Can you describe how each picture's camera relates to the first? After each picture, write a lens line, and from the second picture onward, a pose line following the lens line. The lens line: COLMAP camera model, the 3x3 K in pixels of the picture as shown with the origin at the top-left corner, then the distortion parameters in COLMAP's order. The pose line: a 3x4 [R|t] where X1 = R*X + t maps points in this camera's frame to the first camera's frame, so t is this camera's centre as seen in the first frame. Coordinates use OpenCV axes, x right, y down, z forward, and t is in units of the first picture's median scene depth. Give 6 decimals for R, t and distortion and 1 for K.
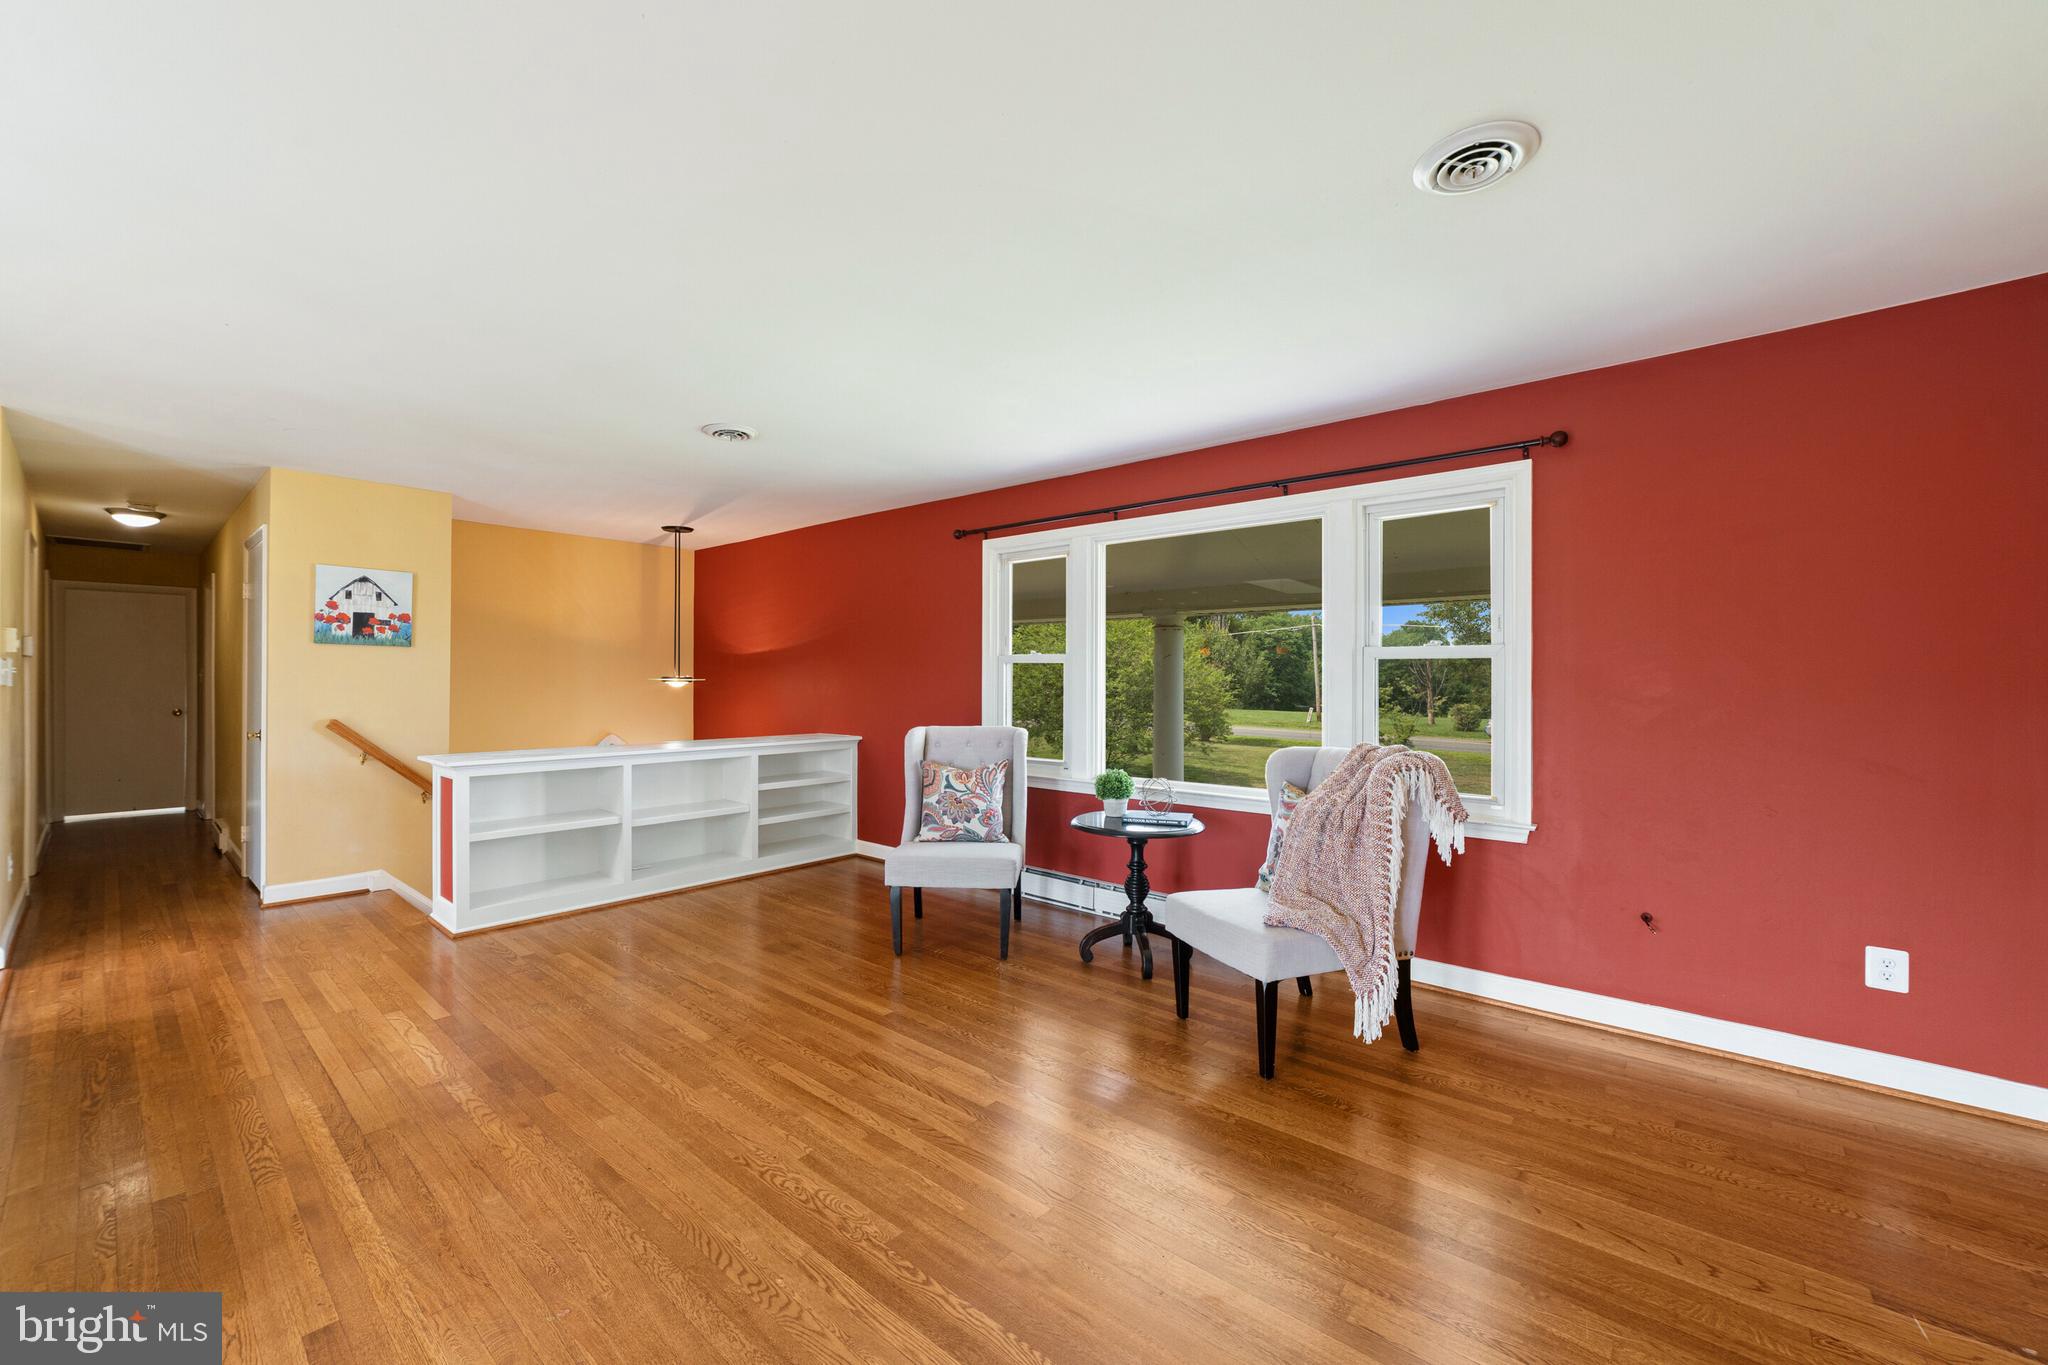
lens RADIAL K [[792.8, 0, 1029.5], [0, 792.8, 684.3], [0, 0, 1]] dist [-0.019310, 0.006278]
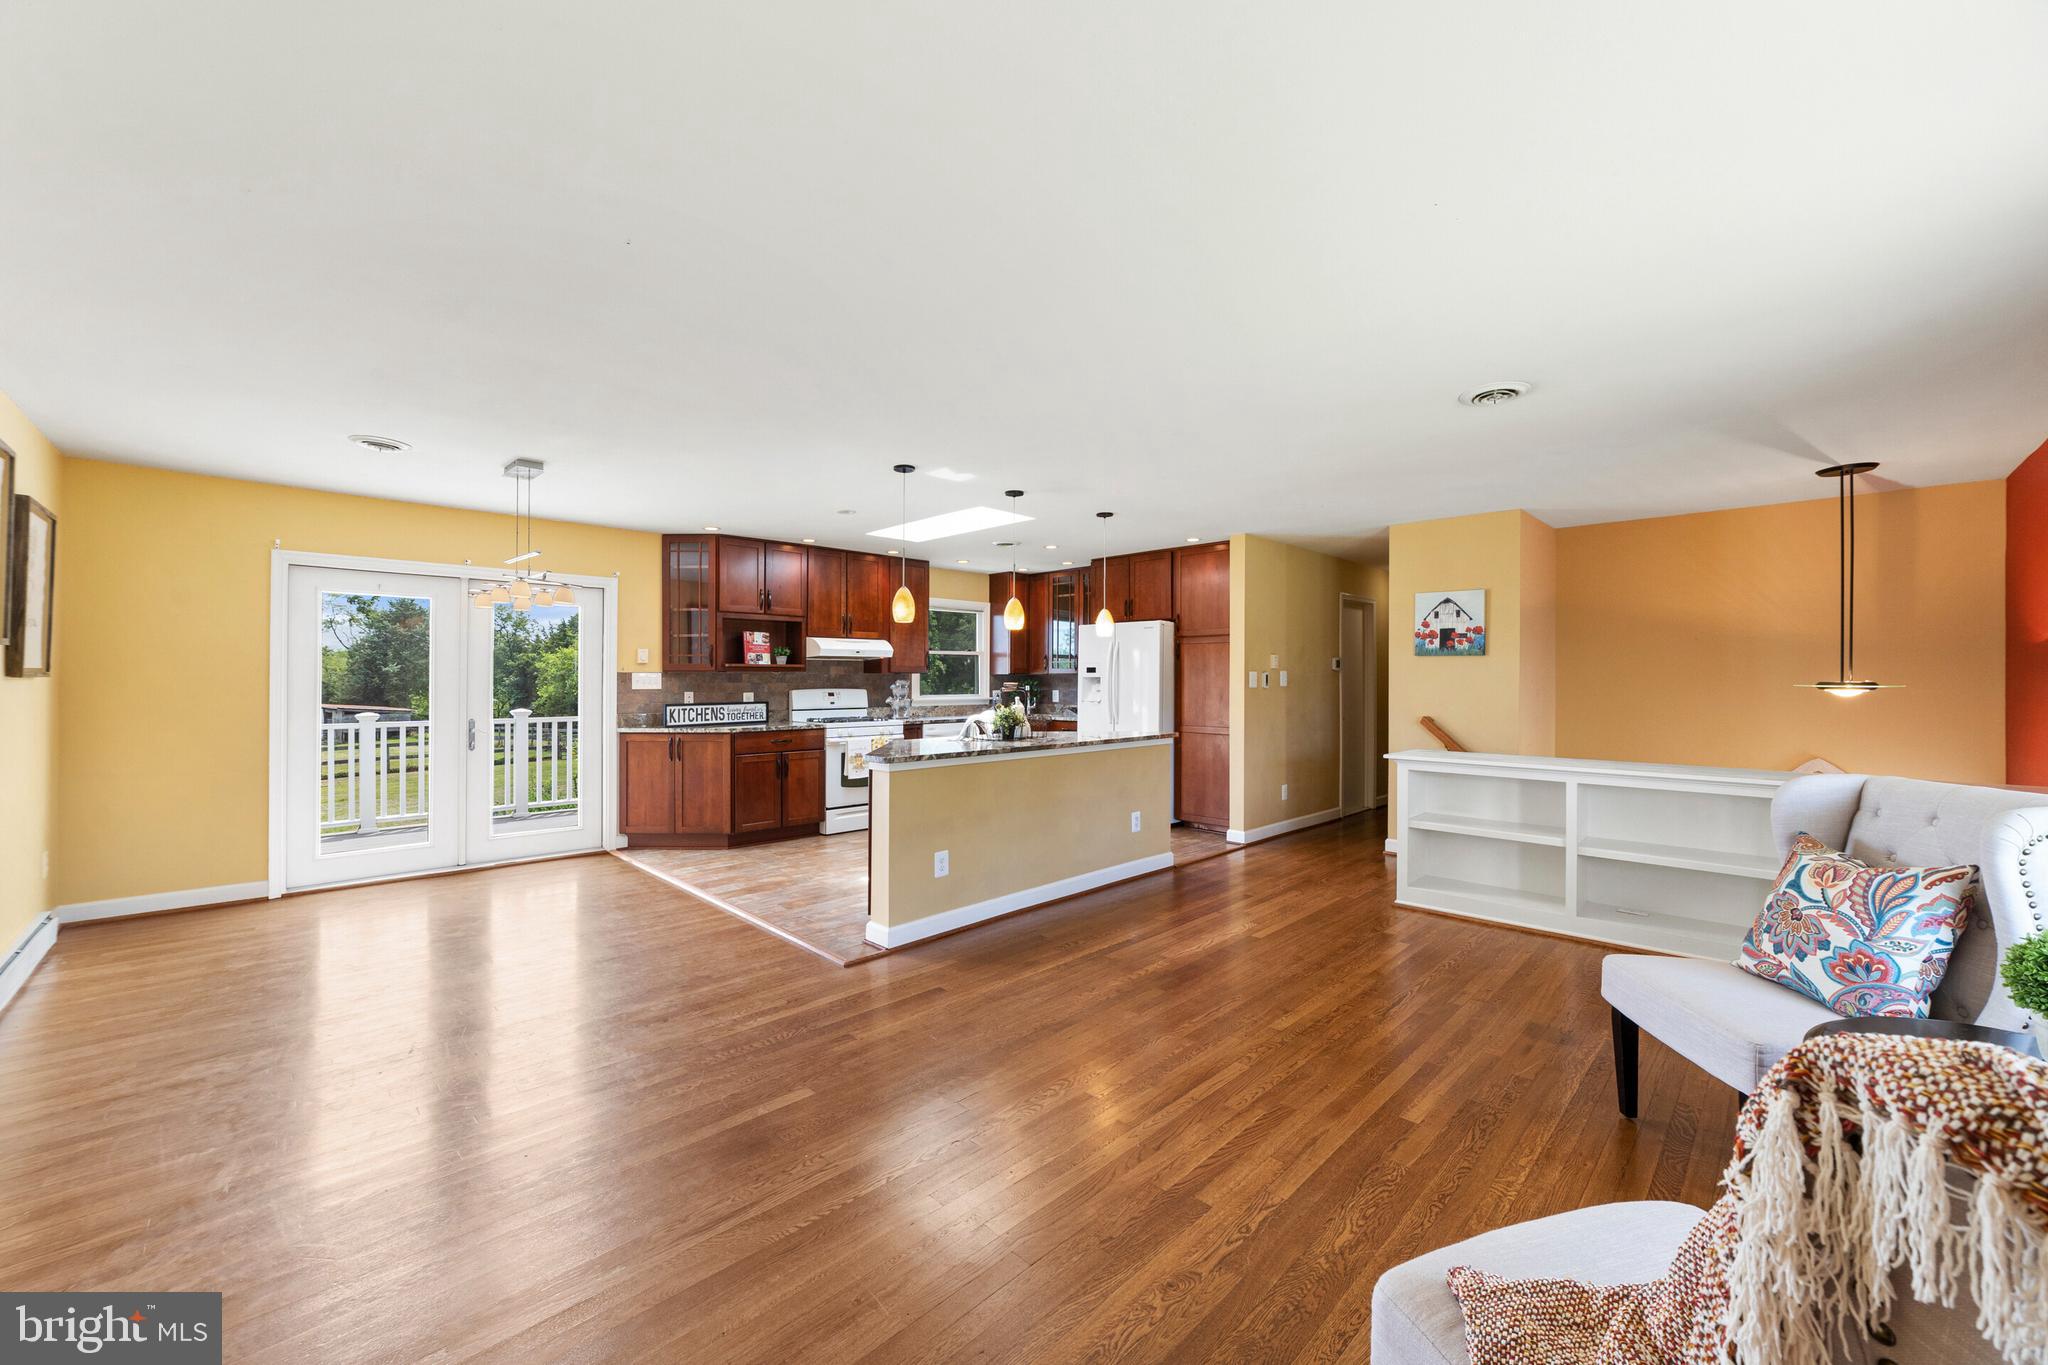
lens RADIAL K [[792.8, 0, 1020.0], [0, 792.8, 676.3], [0, 0, 1]] dist [-0.019310, 0.006278]
pose [[-0.065747, -0.006893, -0.997812, 0.404953], [-0.007904, 0.999948, -0.006387, -0.005769], [0.997805, 0.007467, -0.065798, 0.439704]]
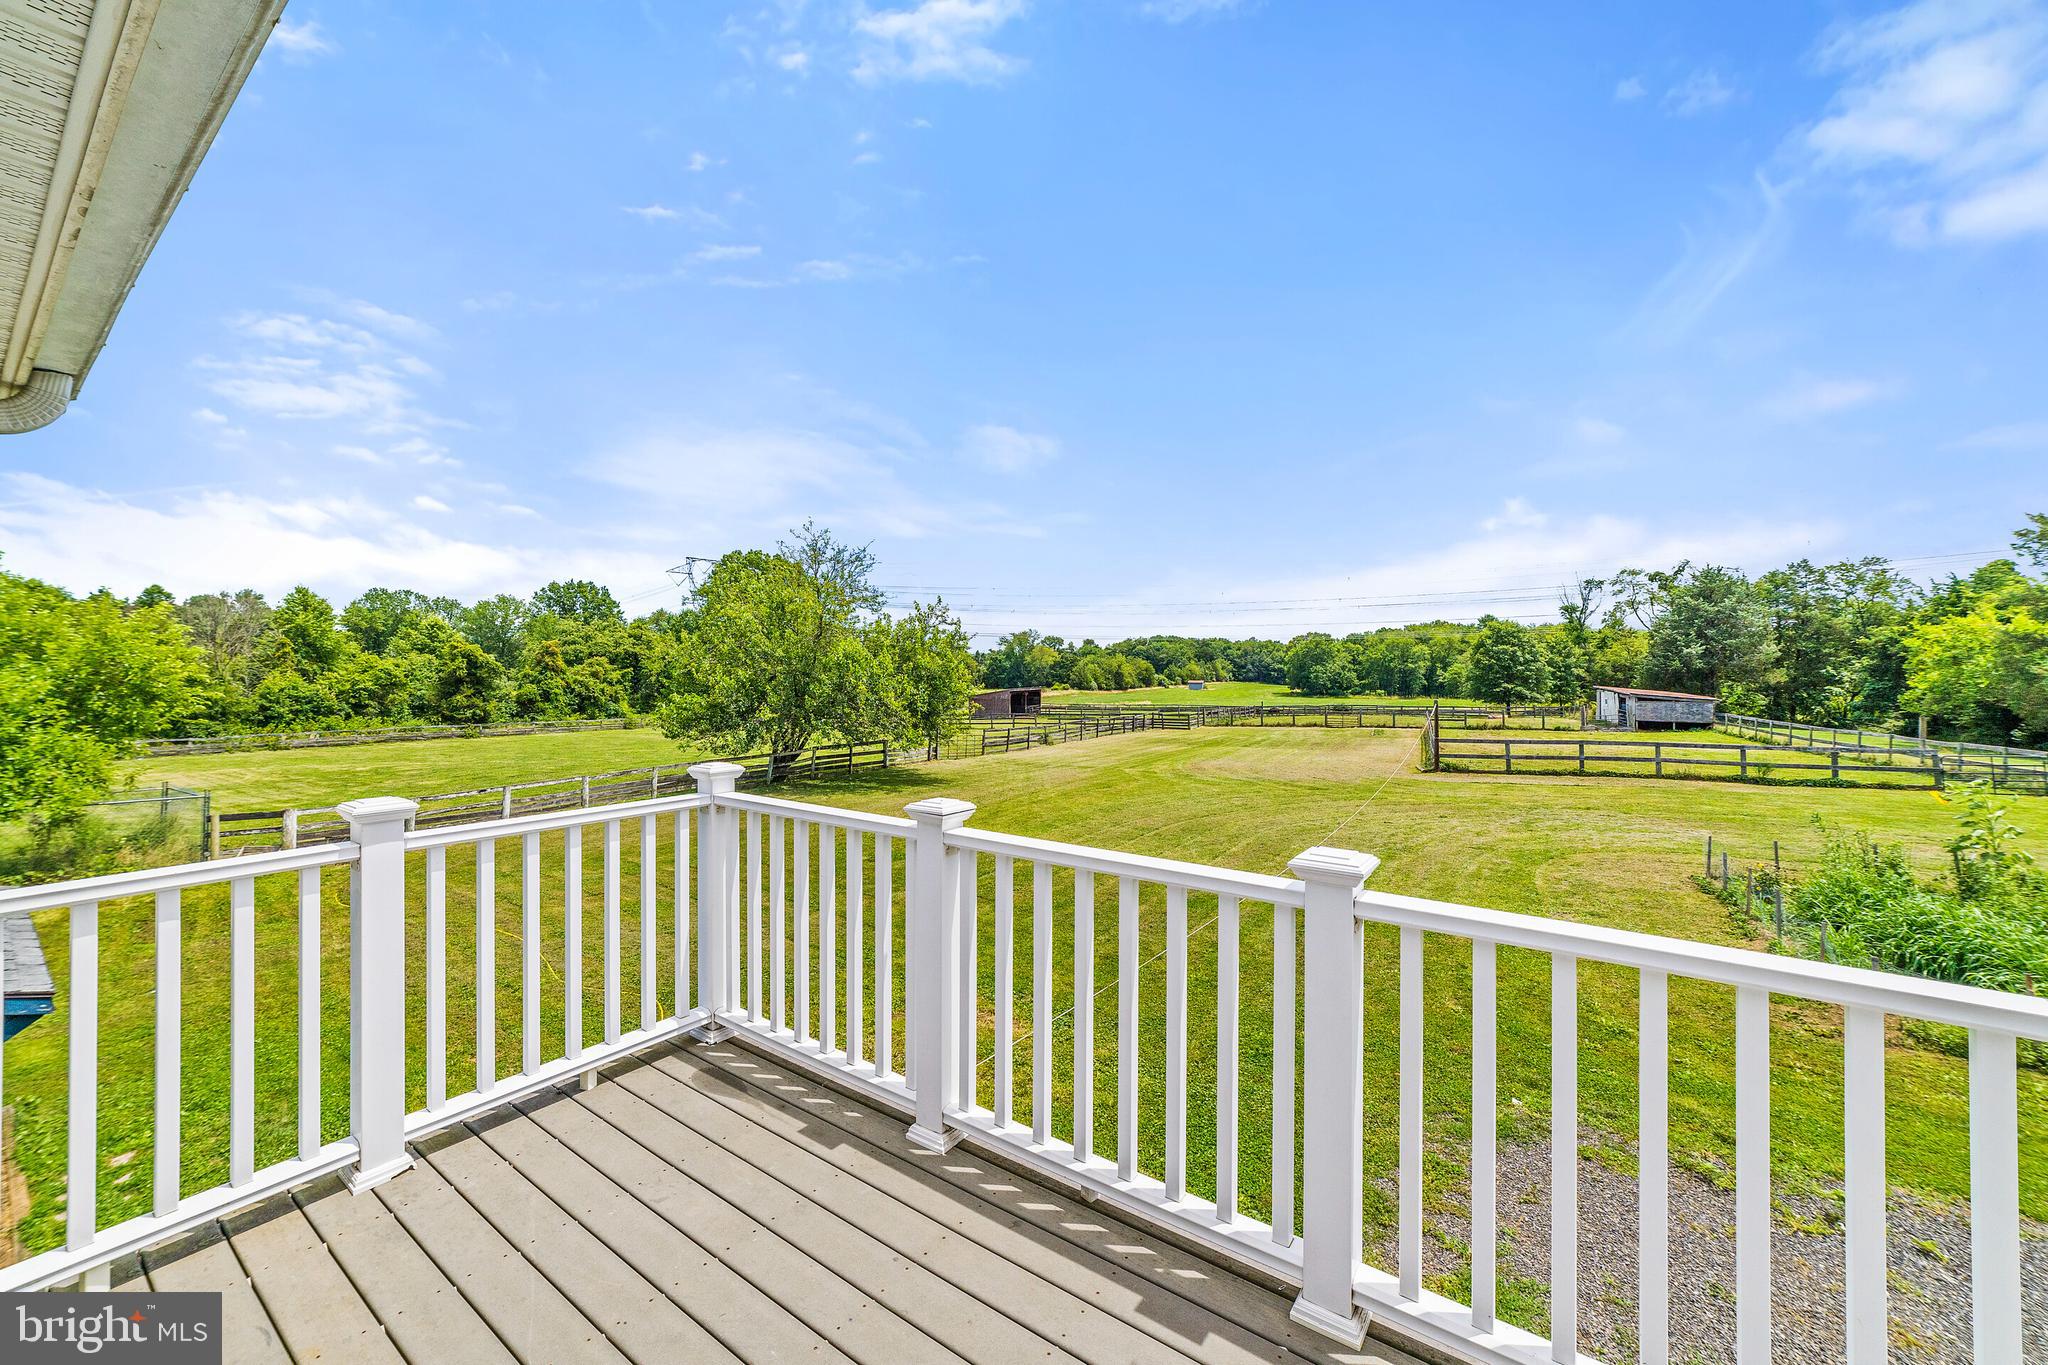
lens RADIAL K [[792.8, 0, 1022.5], [0, 792.8, 660.5], [0, 0, 1]] dist [-0.019310, 0.006278]
pose [[-0.994555, -0.002143, -0.104192, -1.151902], [-0.002790, 0.999978, 0.006062, -0.028193], [0.104177, 0.006319, -0.994539, -0.600727]]
